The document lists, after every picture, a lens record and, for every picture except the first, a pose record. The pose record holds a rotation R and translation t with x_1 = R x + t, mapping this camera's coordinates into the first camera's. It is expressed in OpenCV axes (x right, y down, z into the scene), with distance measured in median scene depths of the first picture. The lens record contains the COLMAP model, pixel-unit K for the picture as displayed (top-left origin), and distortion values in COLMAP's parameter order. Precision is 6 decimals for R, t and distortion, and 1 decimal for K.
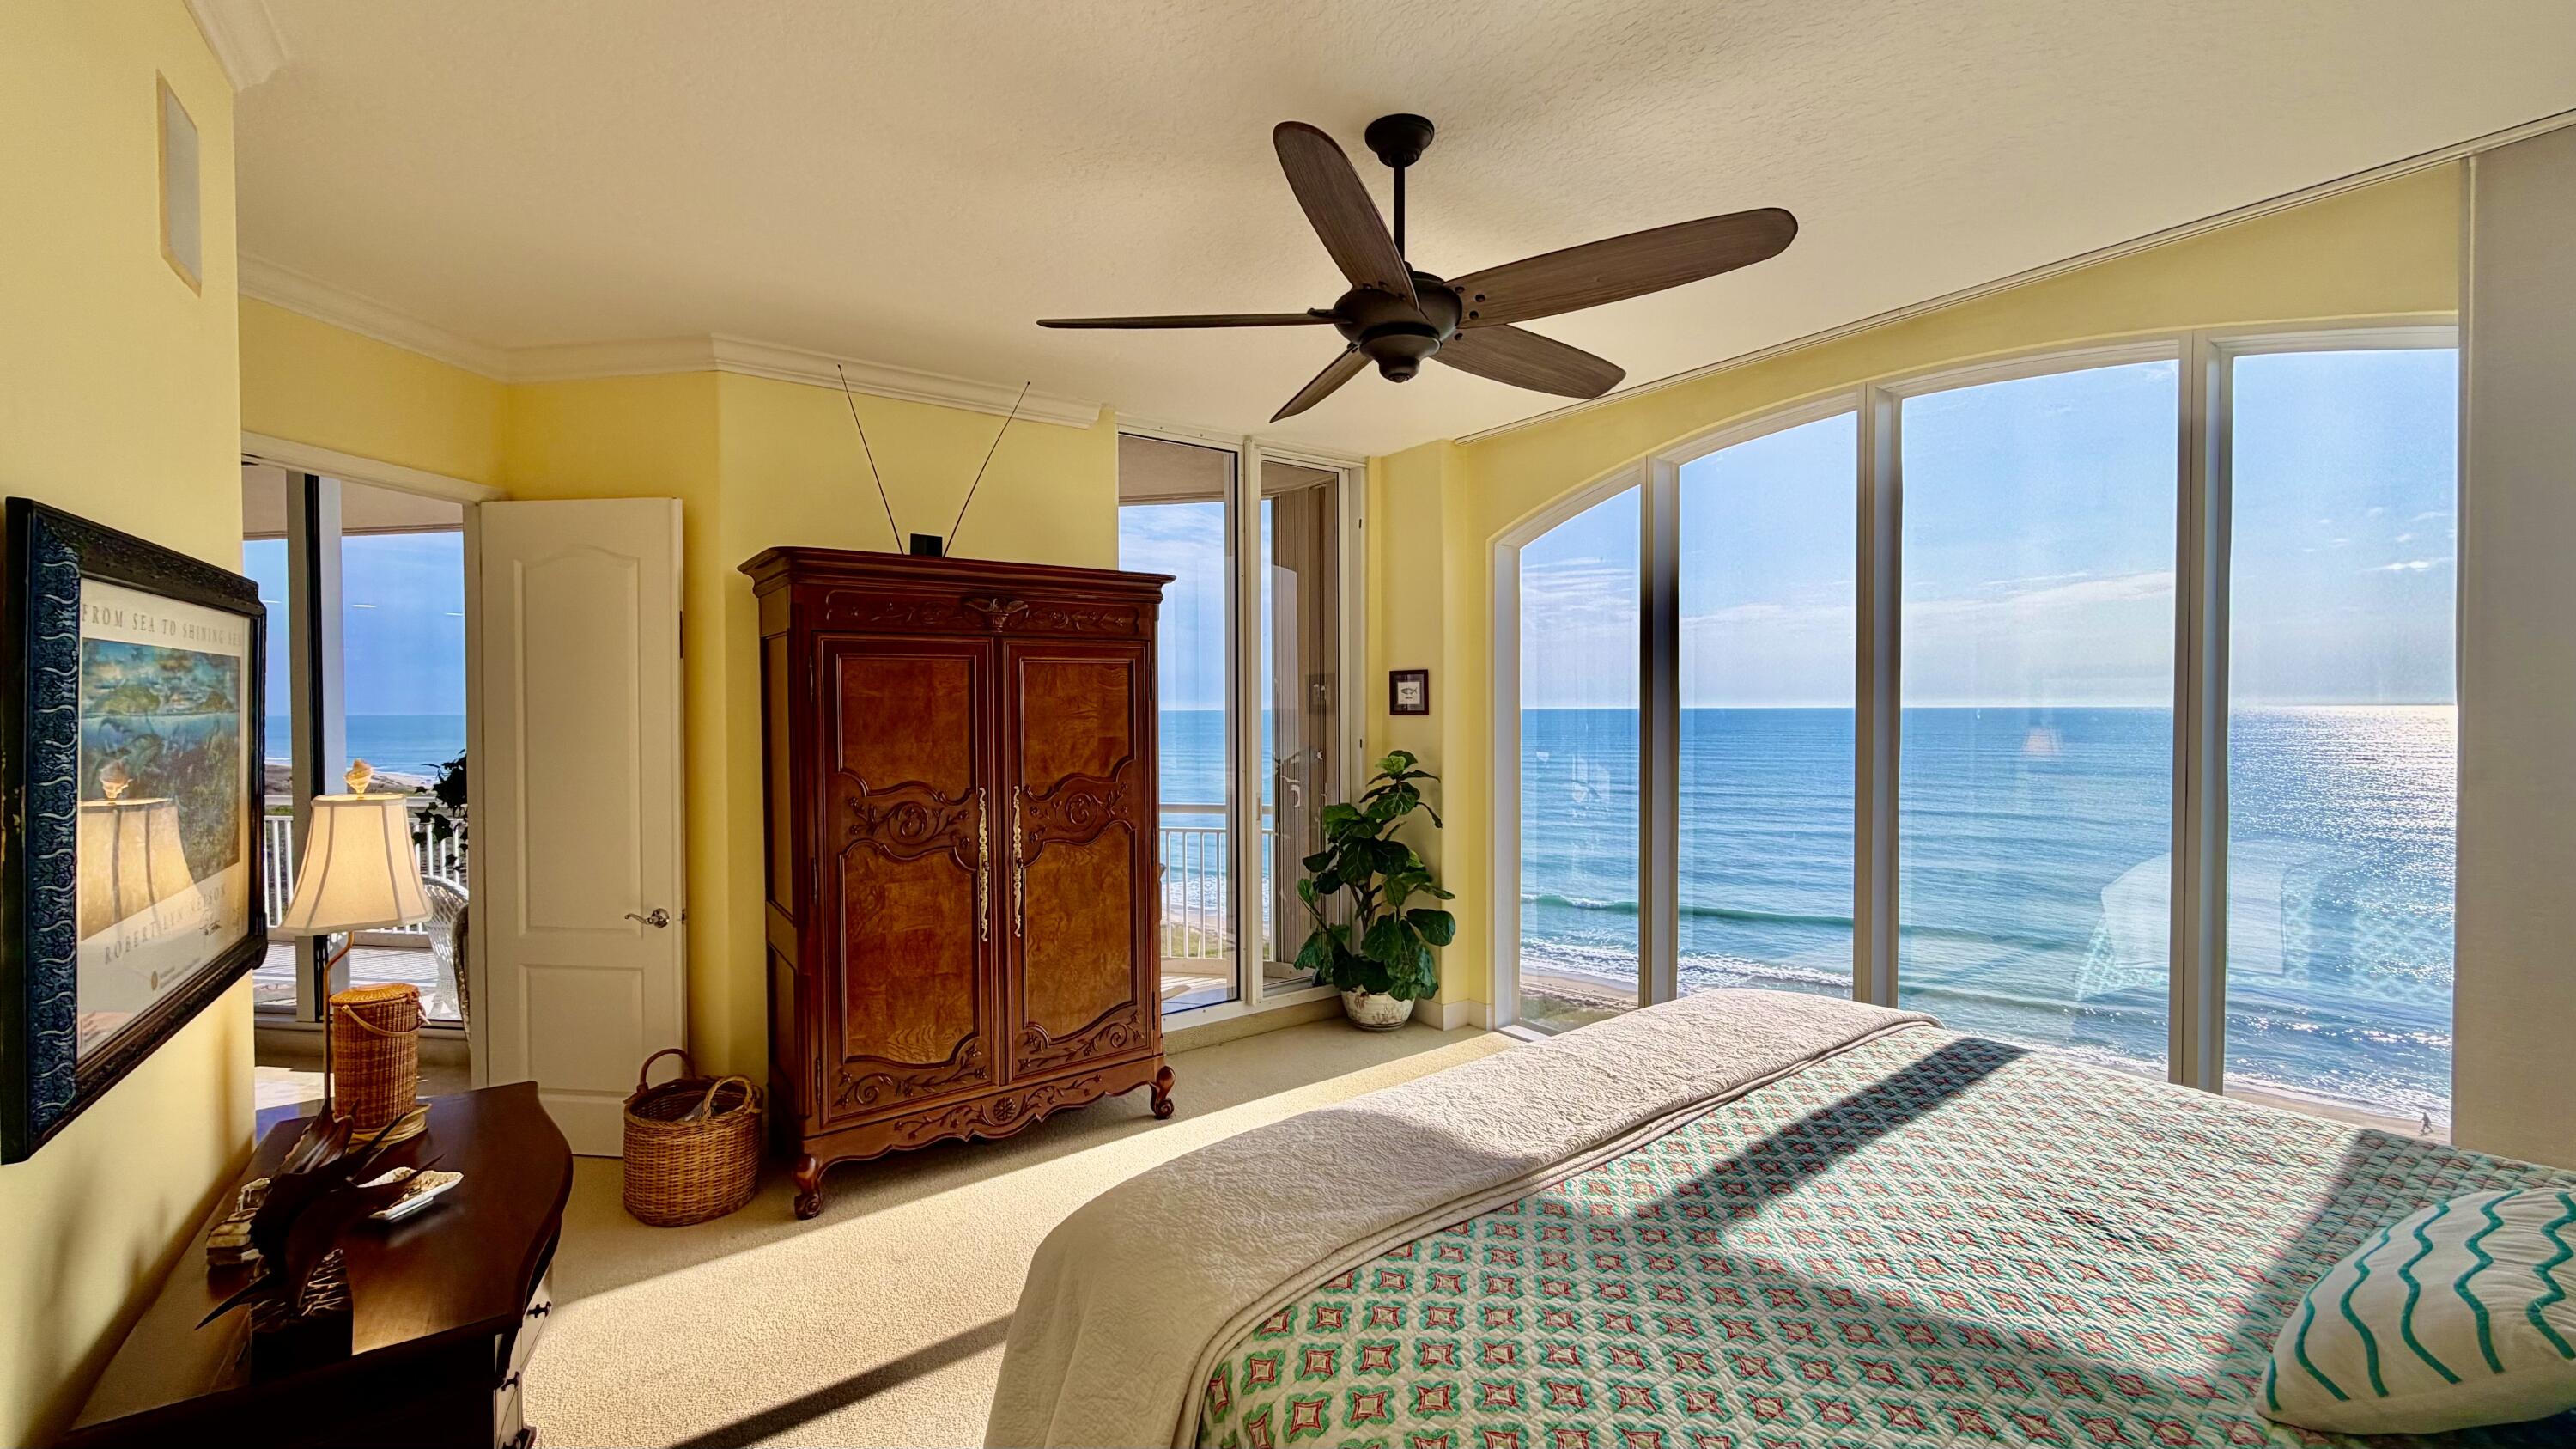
lens RADIAL K [[1028.3, 0, 1285.6], [0, 1028.3, 723.0], [0, 0, 1]] dist [0.000752, 0.000517]
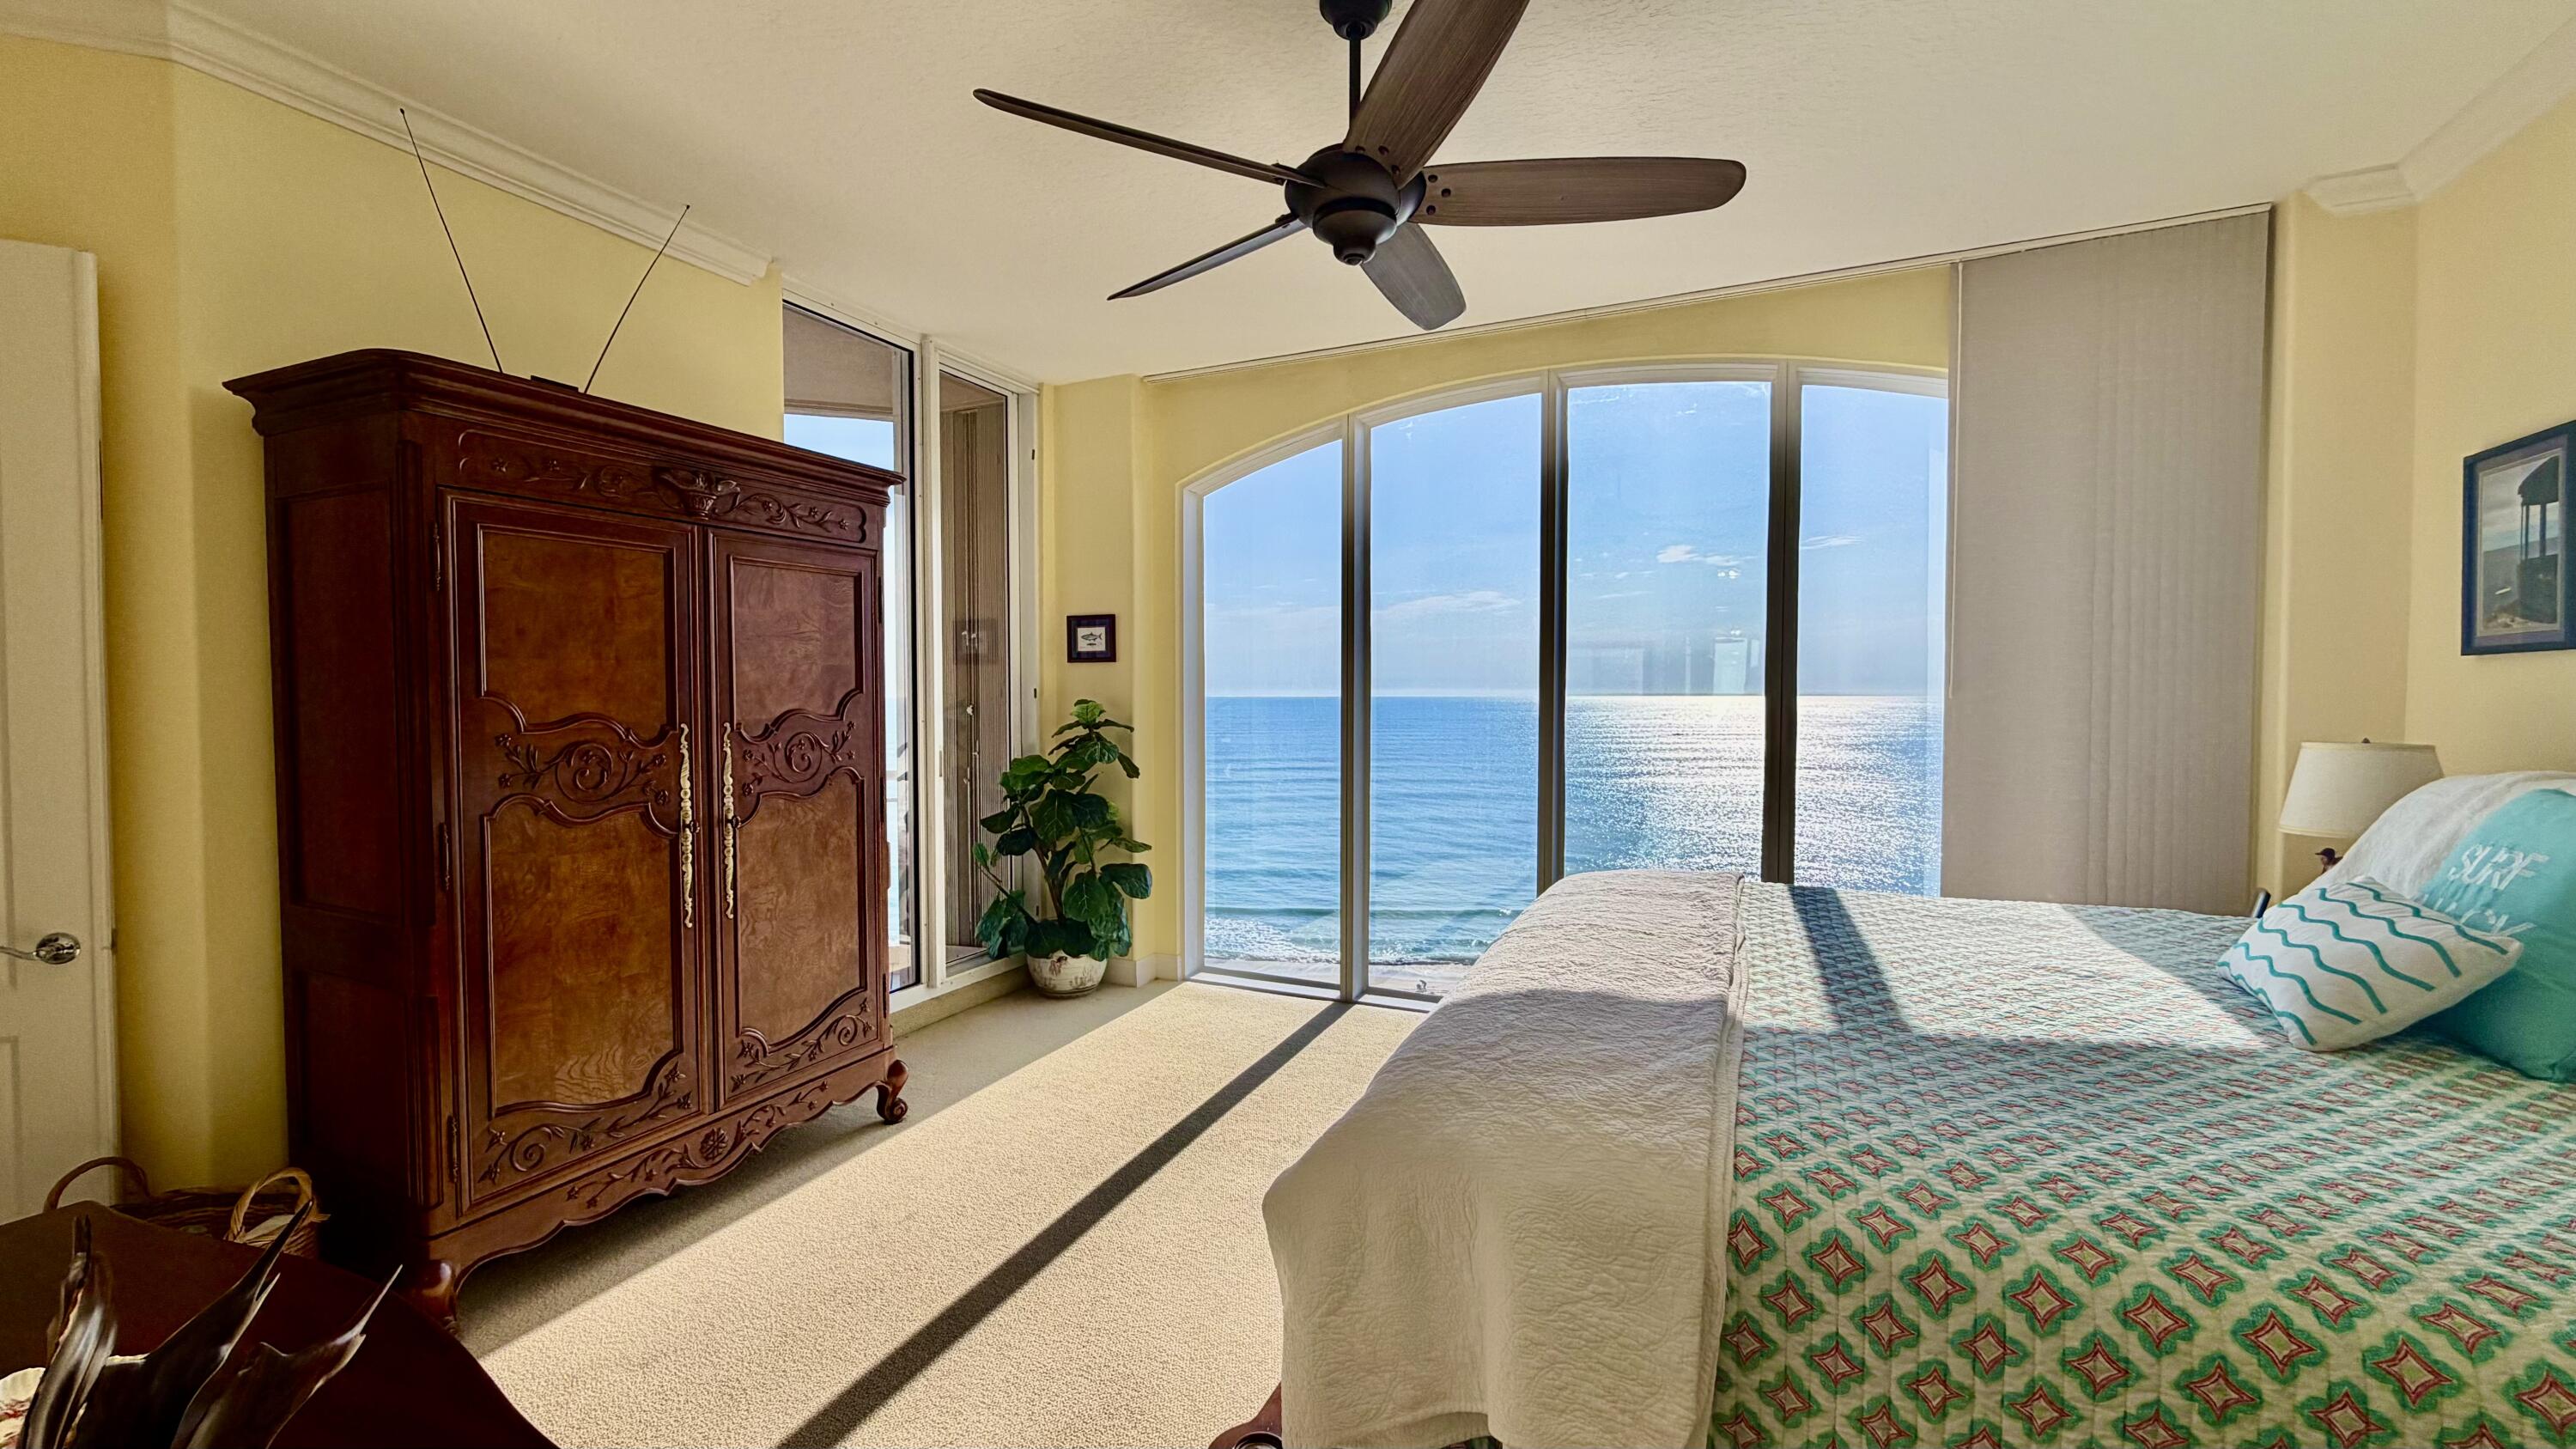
lens RADIAL K [[1027.4, 0, 1273.8], [0, 1027.4, 723.7], [0, 0, 1]] dist [-0.000283, -0.000006]
pose [[0.873094, -0.010718, 0.487434, -0.272343], [0.005768, 0.999915, 0.011655, 0.054204], [-0.487518, -0.007365, 0.873082, 0.126899]]
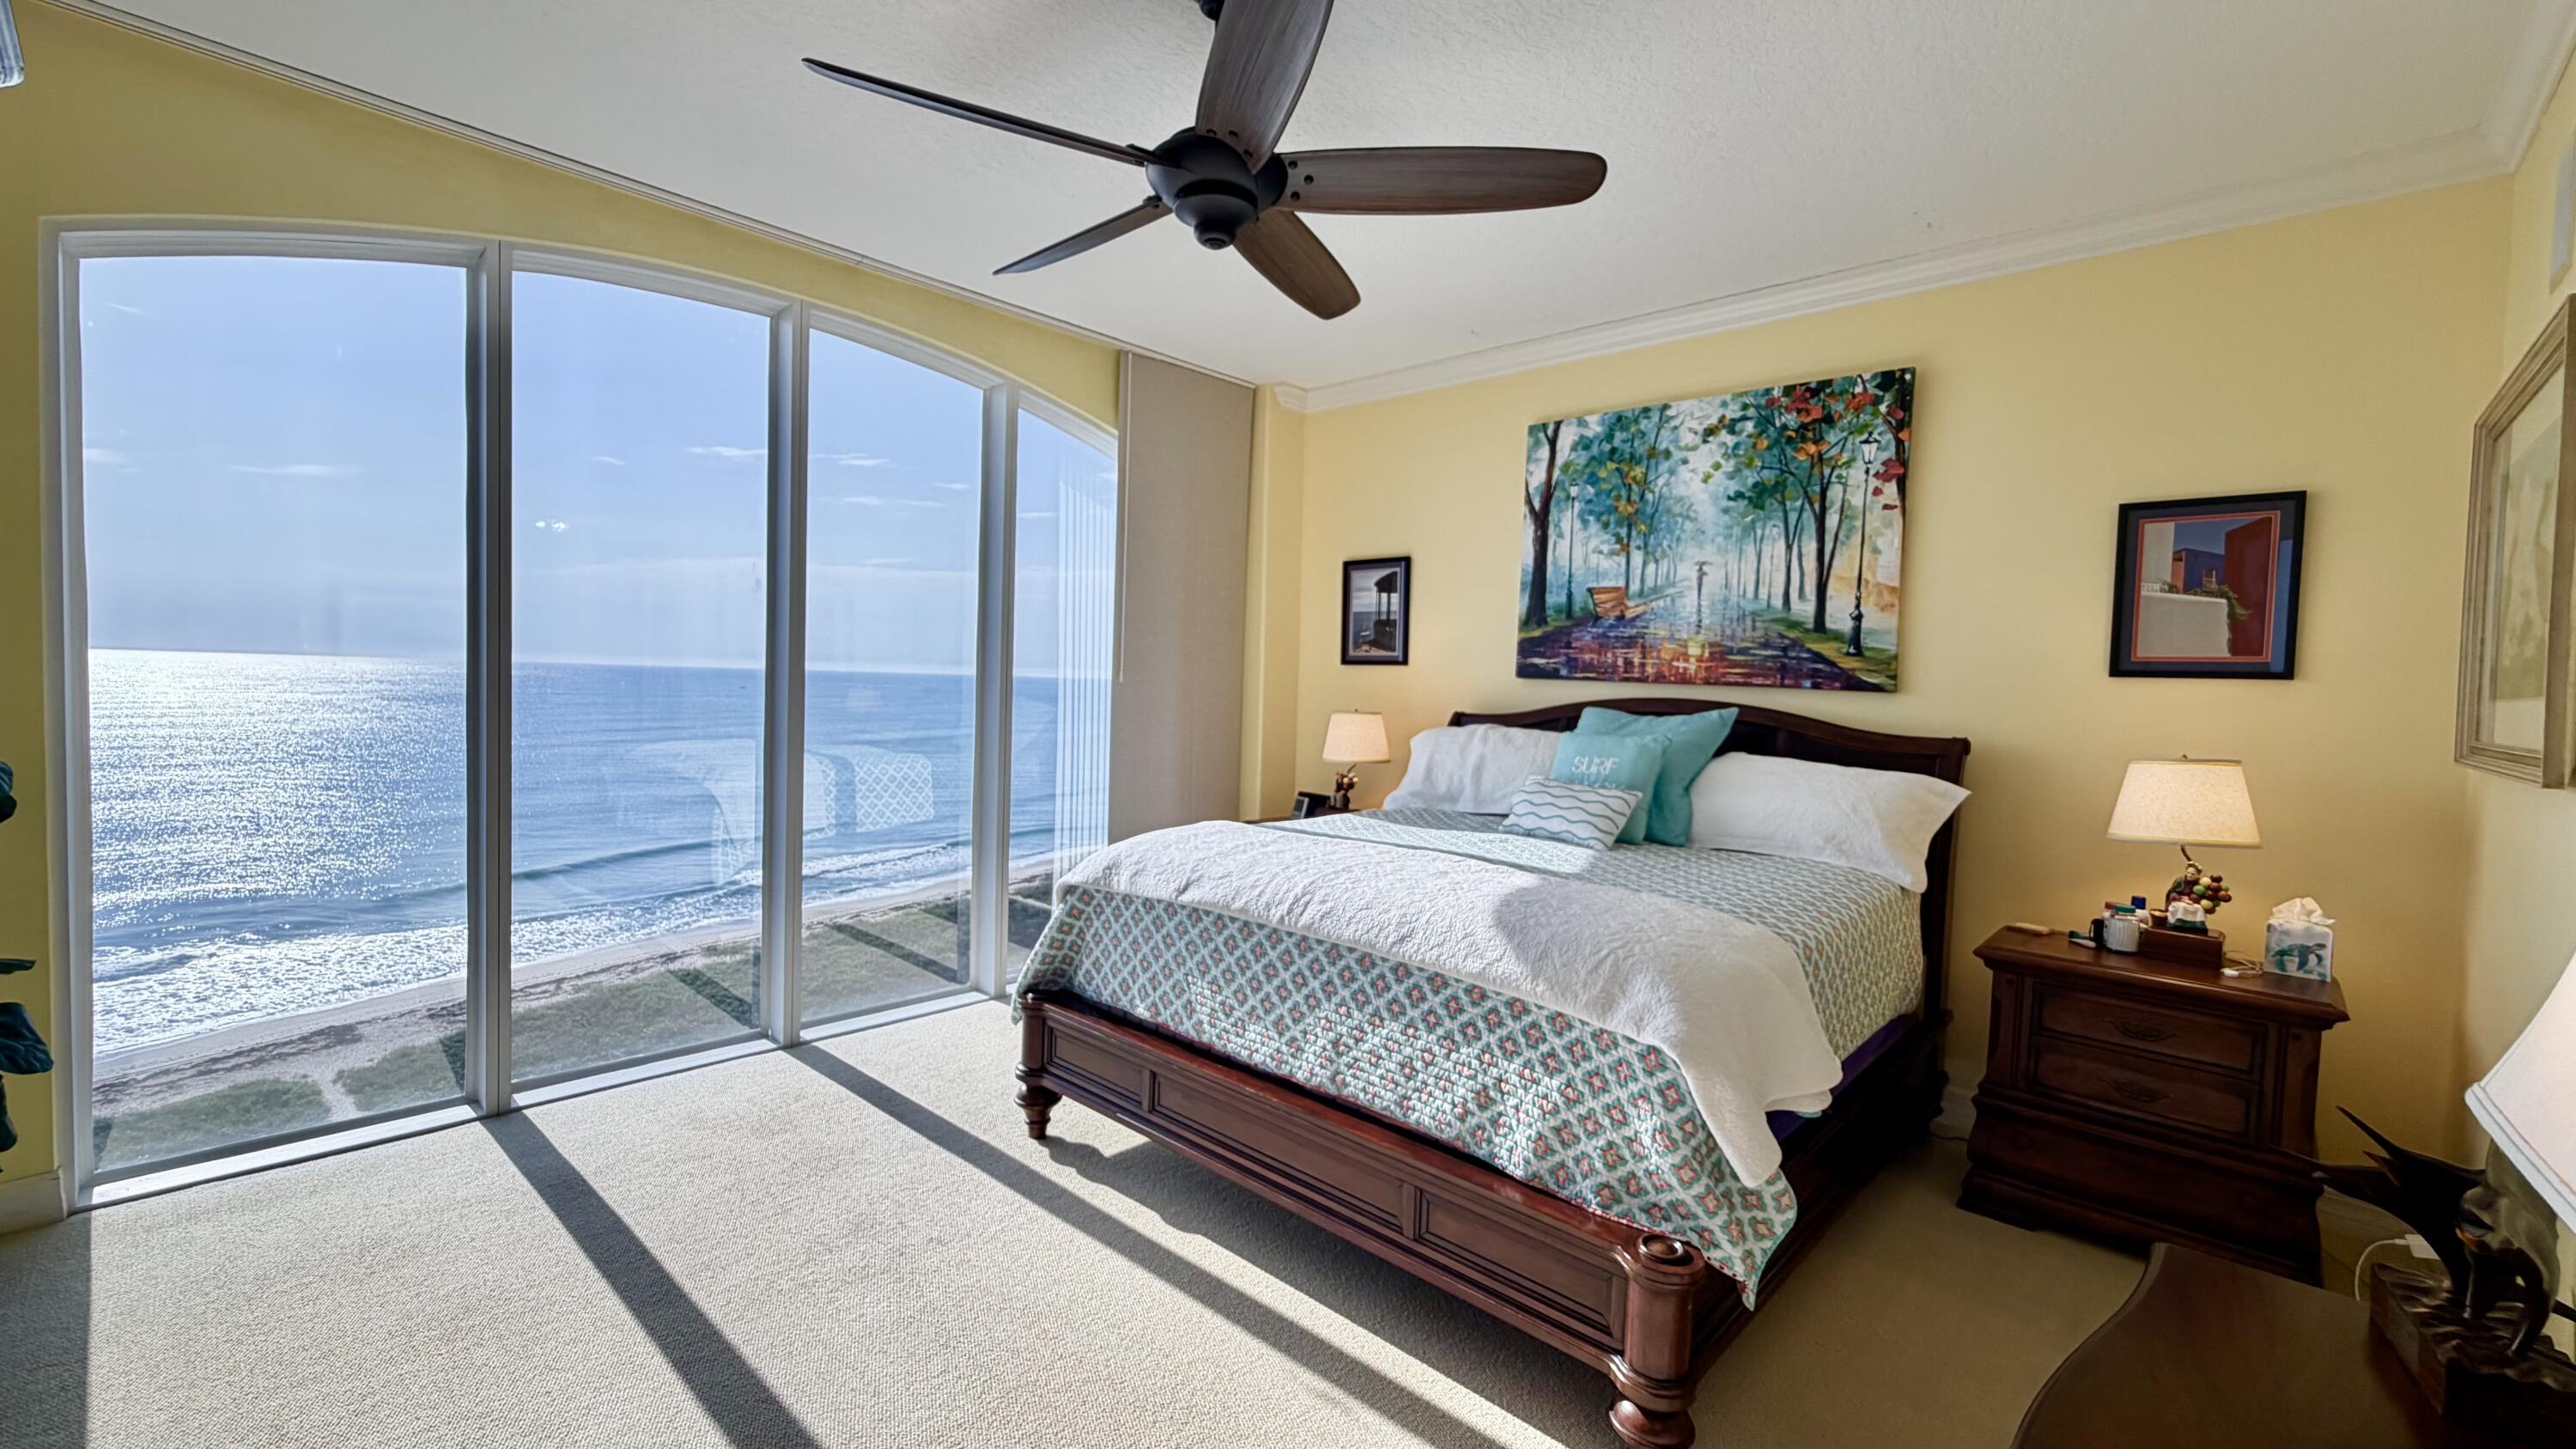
lens RADIAL K [[1027.4, 0, 1273.8], [0, 1027.4, 723.7], [0, 0, 1]] dist [-0.000283, -0.000006]
pose [[-0.191102, -0.039004, 0.980795, -0.529045], [-0.010294, 0.999235, 0.037732, 0.047196], [-0.981516, -0.002886, -0.191358, 0.701652]]
